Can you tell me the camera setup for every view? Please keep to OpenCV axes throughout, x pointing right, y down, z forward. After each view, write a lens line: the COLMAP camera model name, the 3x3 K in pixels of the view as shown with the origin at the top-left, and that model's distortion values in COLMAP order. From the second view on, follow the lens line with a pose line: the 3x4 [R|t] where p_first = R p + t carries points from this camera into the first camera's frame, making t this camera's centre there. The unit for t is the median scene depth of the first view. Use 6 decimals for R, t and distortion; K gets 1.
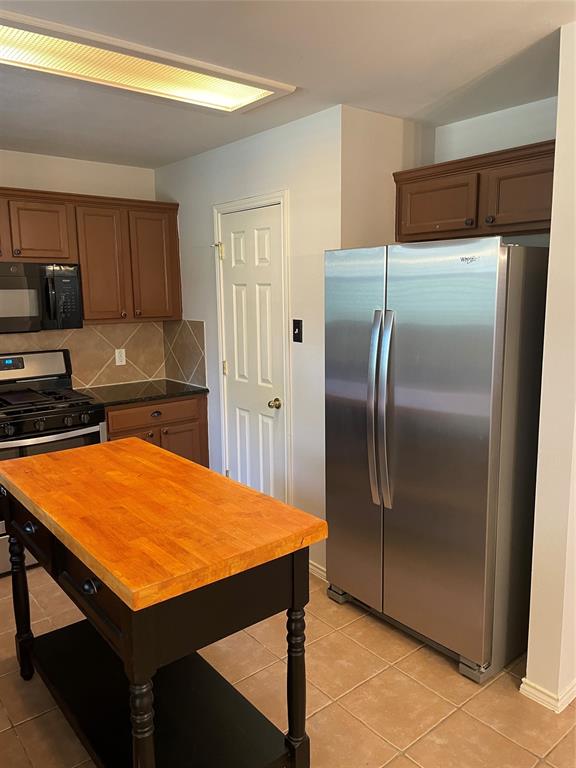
lens RADIAL K [[589.2, 0, 286.8], [0, 589.2, 383.7], [0, 0, 1]] dist [0.061054, -0.012171]
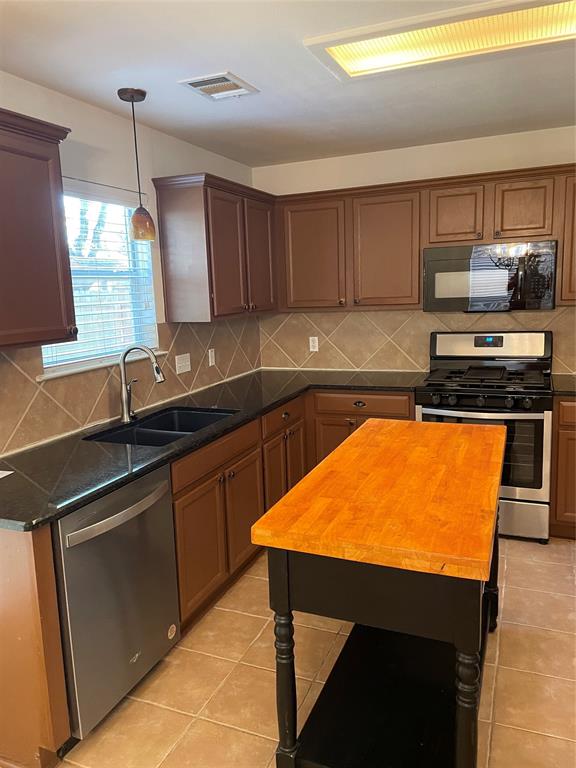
lens RADIAL K [[589.2, 0, 285.8], [0, 589.2, 379.8], [0, 0, 1]] dist [0.061054, -0.012171]
pose [[0.447034, 0.133095, -0.884560, 0.510347], [-0.109870, 0.989551, 0.093367, -0.039410], [0.887744, 0.055448, 0.456986, 0.325509]]
